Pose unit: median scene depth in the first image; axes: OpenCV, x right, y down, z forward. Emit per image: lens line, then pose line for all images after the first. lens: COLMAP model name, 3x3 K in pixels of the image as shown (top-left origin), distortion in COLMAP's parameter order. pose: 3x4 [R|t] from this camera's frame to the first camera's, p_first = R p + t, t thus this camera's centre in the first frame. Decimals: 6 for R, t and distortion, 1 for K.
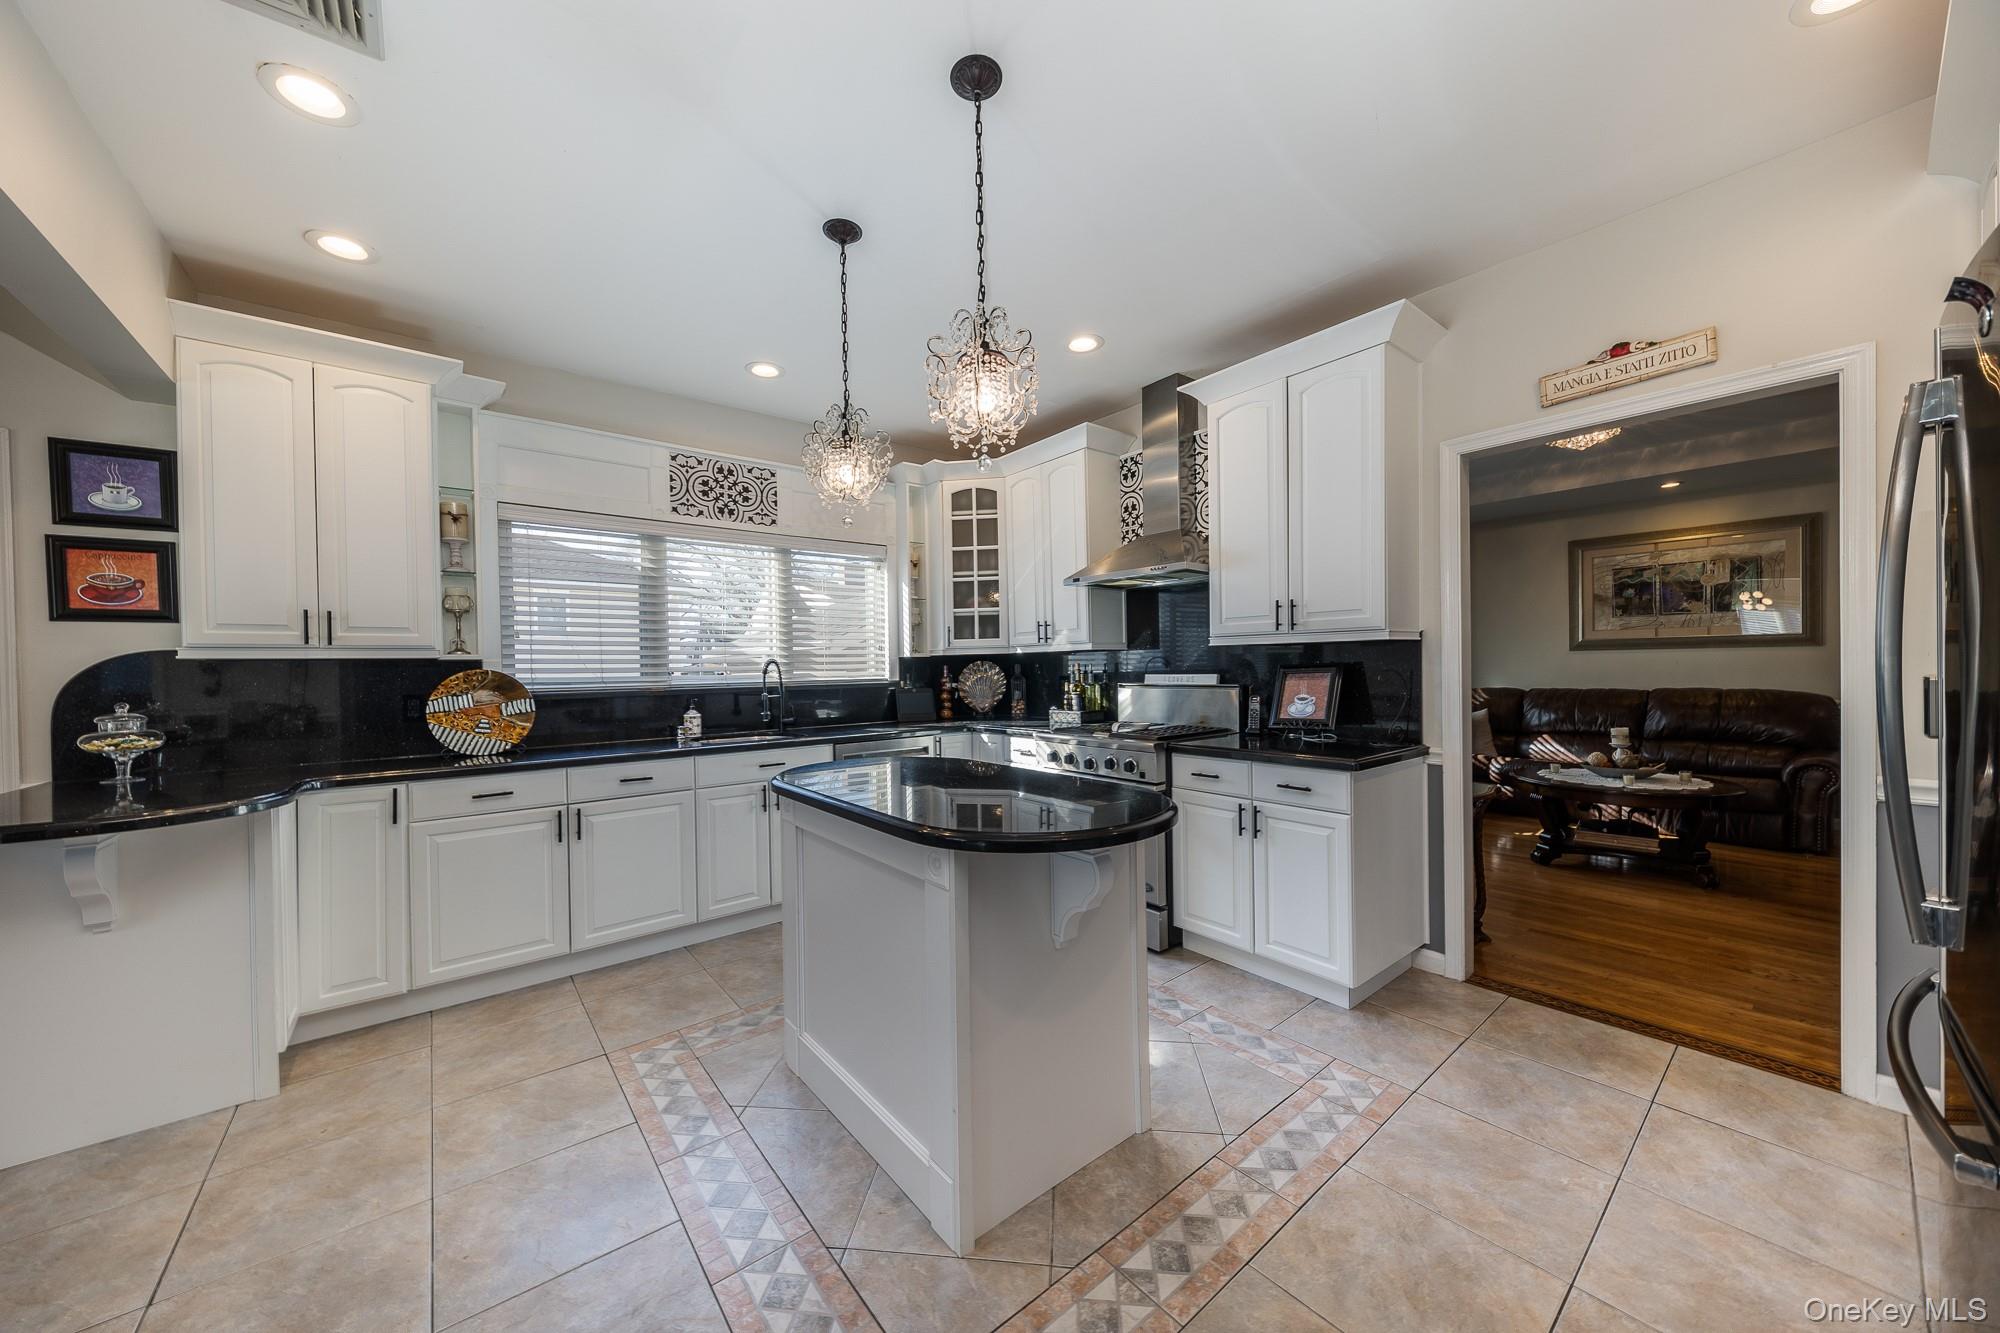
lens RADIAL K [[692.8, 0, 989.1], [0, 692.8, 669.8], [0, 0, 1]] dist [-0.004119, -0.001372]
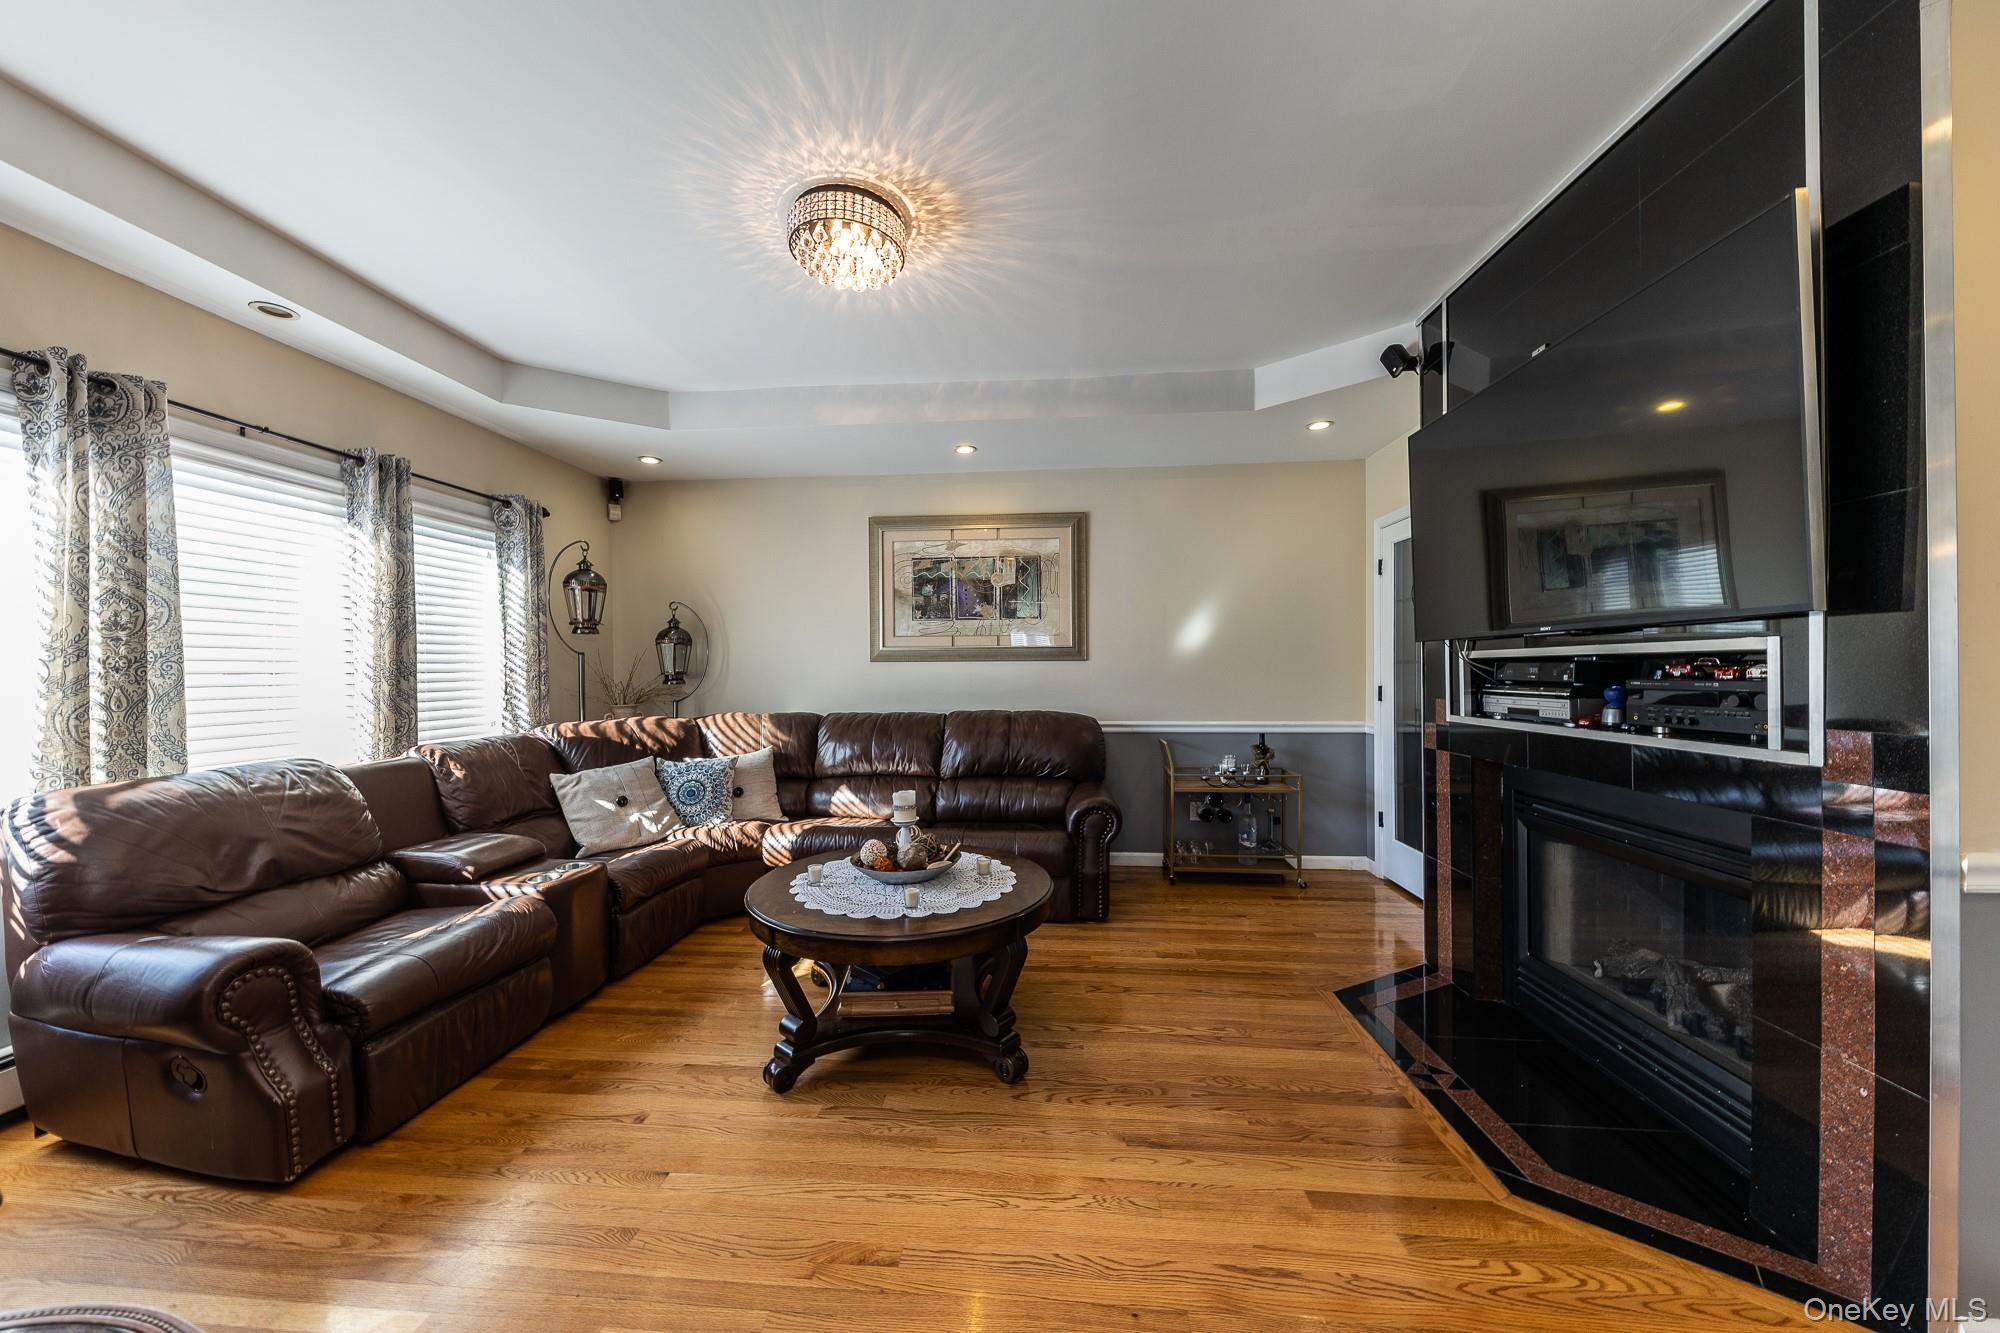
lens RADIAL K [[692.8, 0, 992.0], [0, 692.8, 664.1], [0, 0, 1]] dist [-0.004119, -0.001372]
pose [[0.683316, 0.004803, 0.730107, 0.393010], [0.002387, 0.999958, -0.008812, -0.018843], [-0.730119, 0.007764, 0.683276, 0.398105]]
